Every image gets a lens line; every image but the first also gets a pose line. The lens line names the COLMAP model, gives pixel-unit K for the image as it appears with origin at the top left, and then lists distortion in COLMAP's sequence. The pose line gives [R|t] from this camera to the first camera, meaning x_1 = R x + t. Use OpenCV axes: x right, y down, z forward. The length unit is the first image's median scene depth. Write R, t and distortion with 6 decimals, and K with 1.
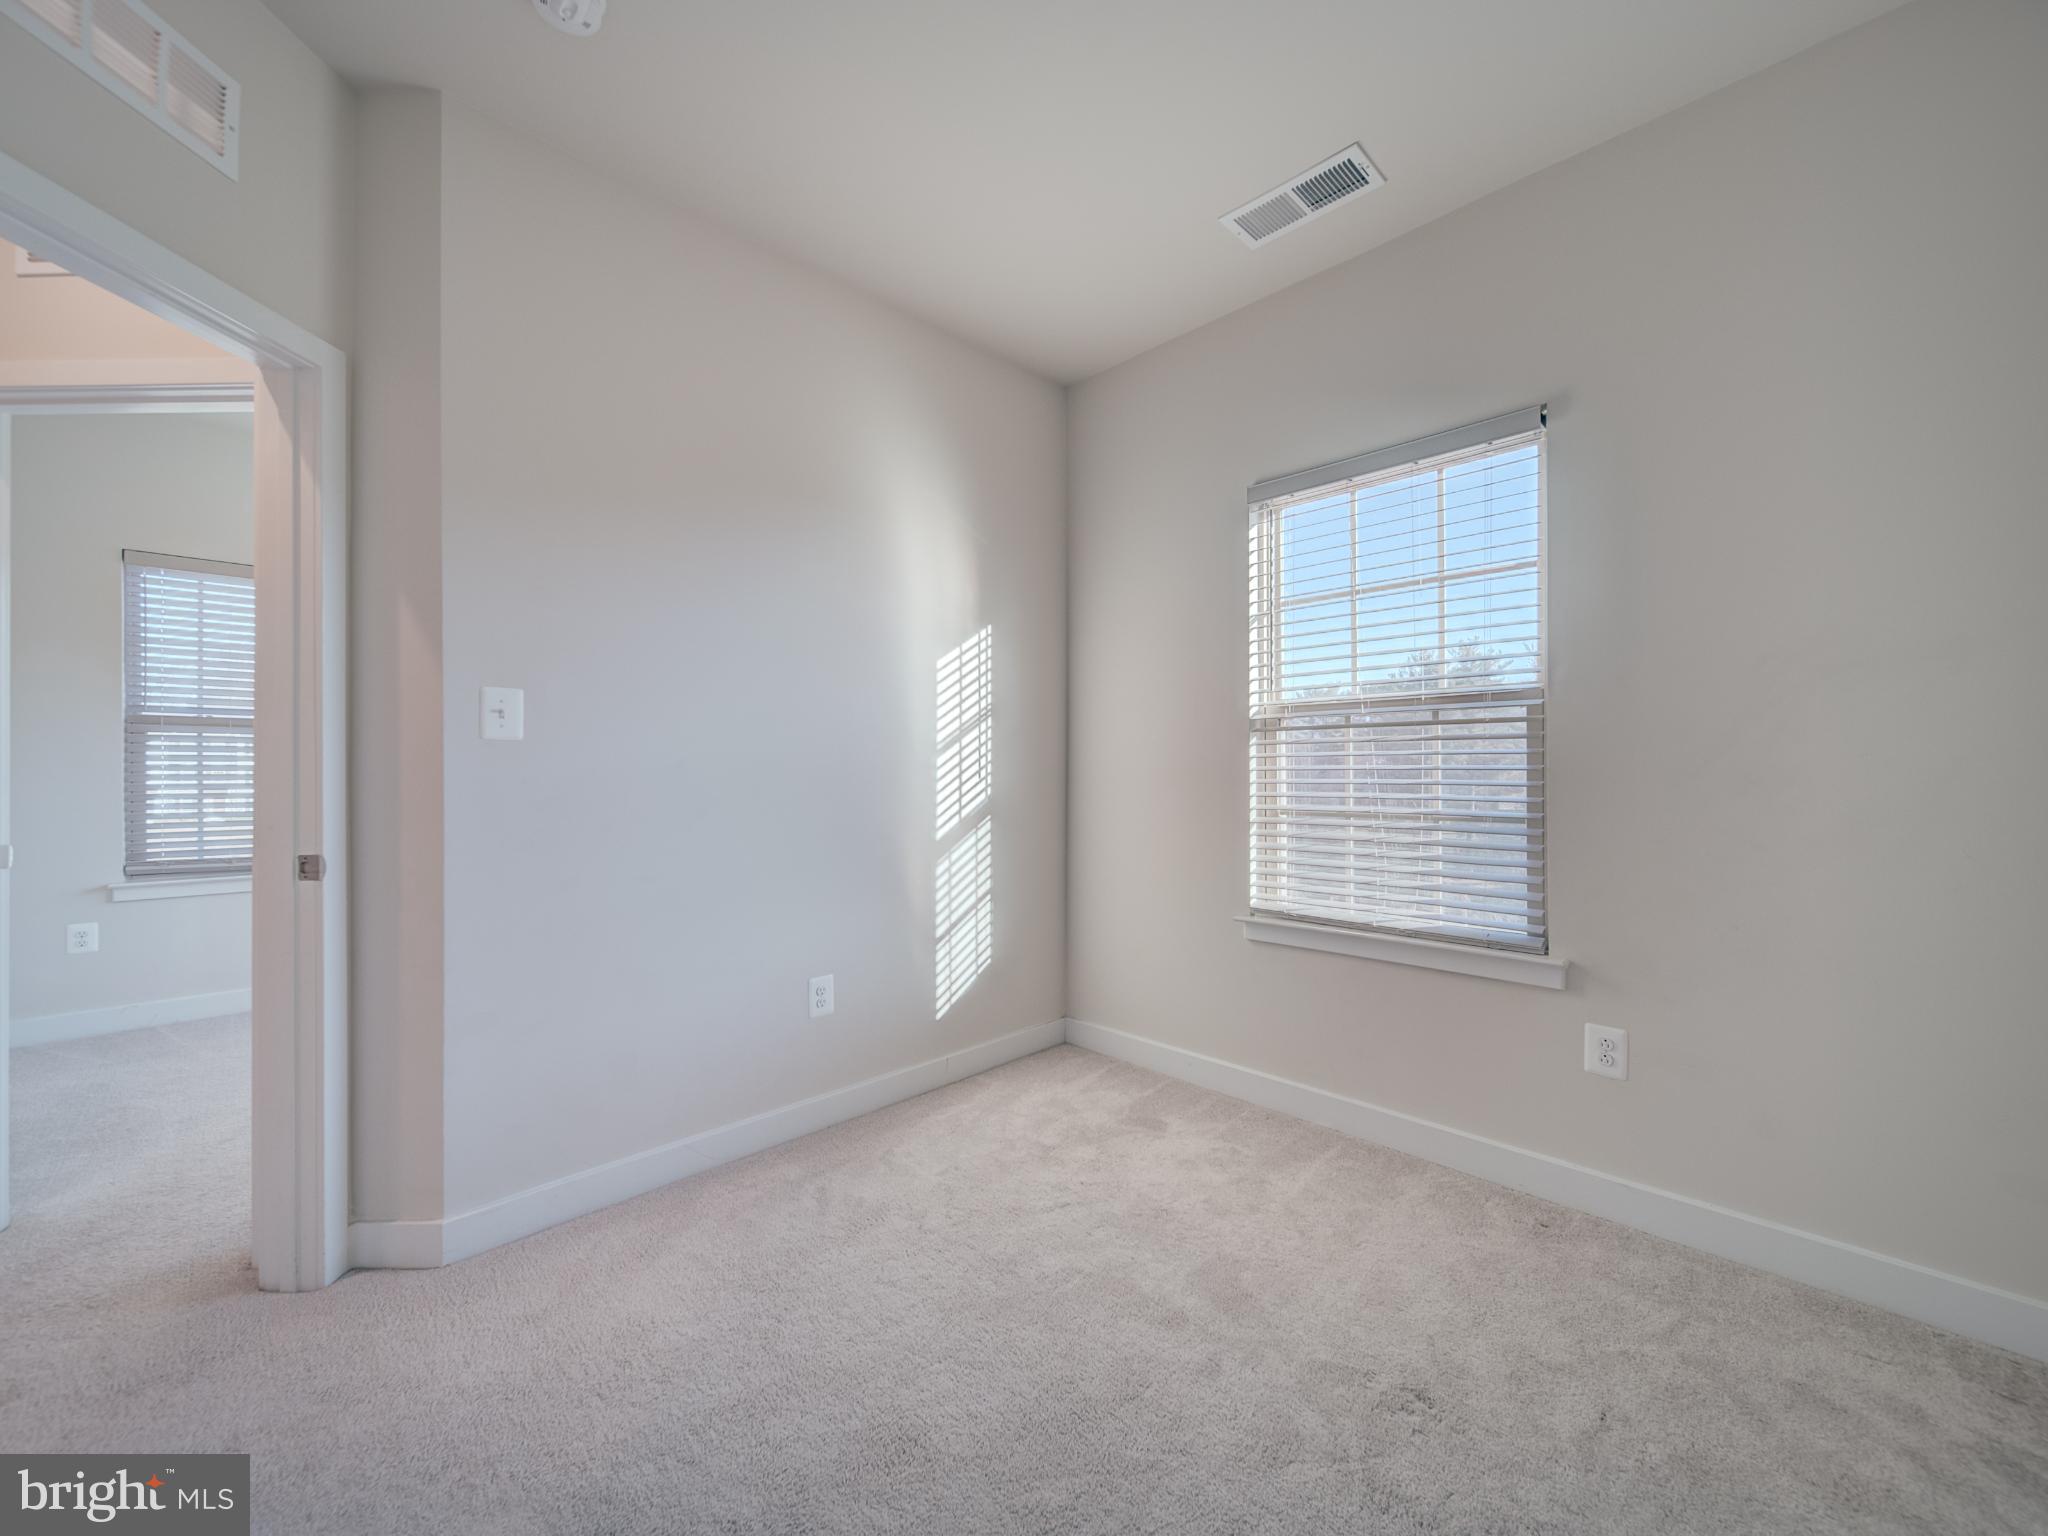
lens RADIAL K [[806.6, 0, 1032.8], [0, 806.6, 769.2], [0, 0, 1]] dist [-0.001620, -0.001037]
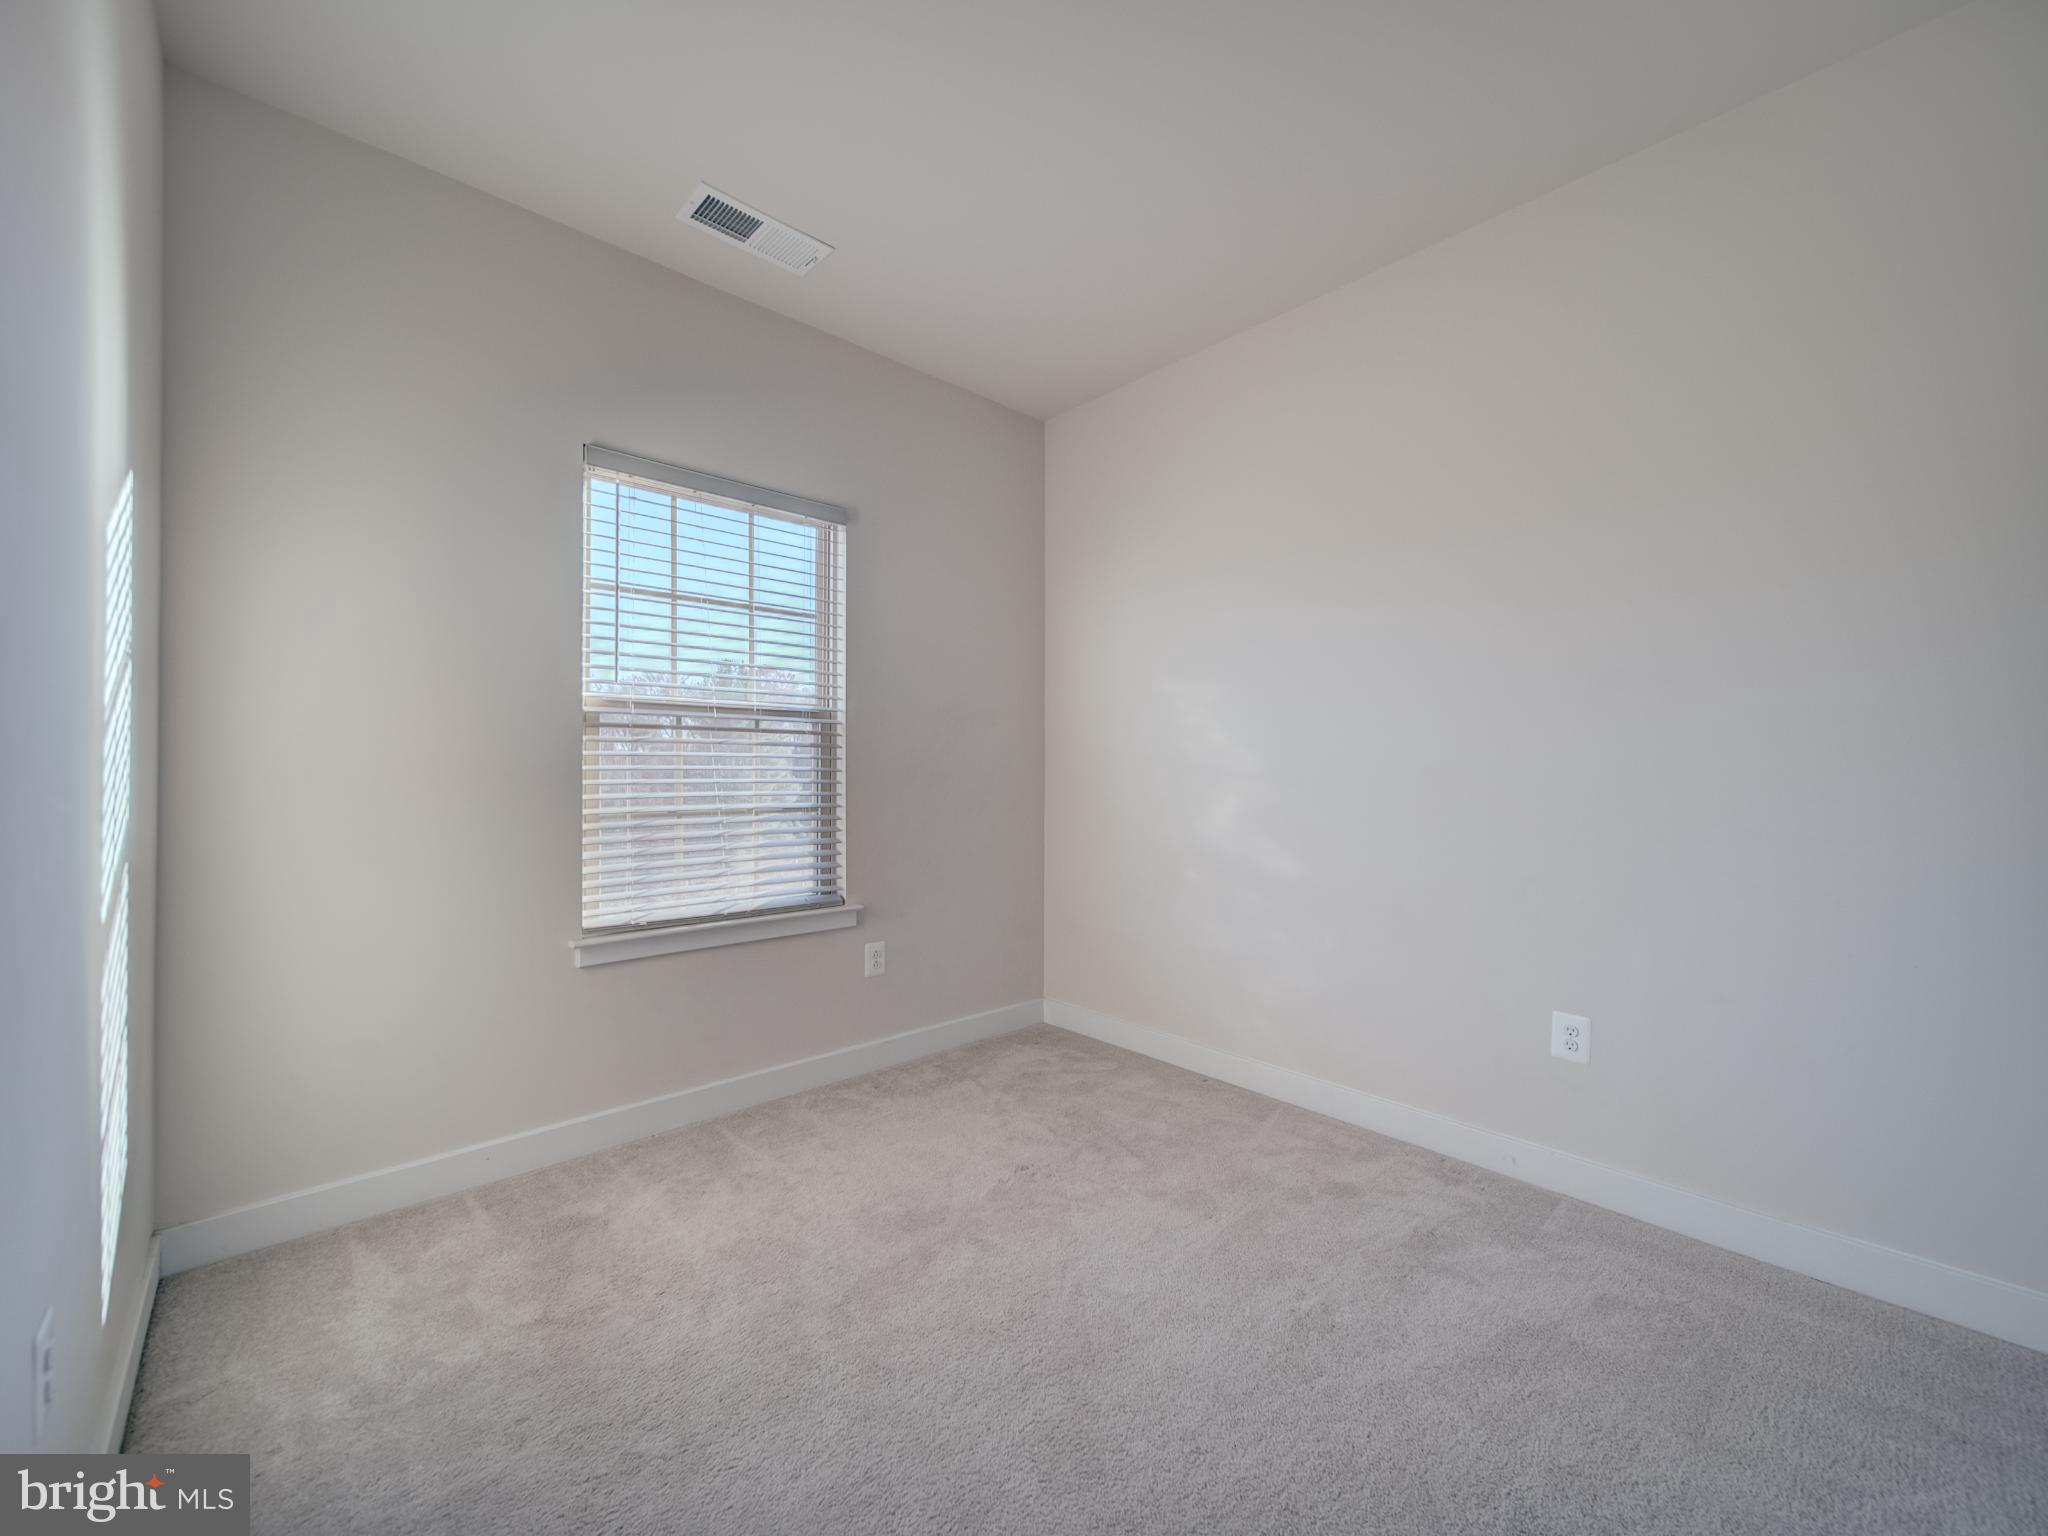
lens RADIAL K [[806.6, 0, 1032.8], [0, 806.6, 769.2], [0, 0, 1]] dist [-0.001620, -0.001037]
pose [[0.015301, 0.009489, 0.999838, -0.667139], [-0.005861, 0.999939, -0.009400, 0.007141], [-0.999866, -0.005716, 0.015356, 0.579810]]
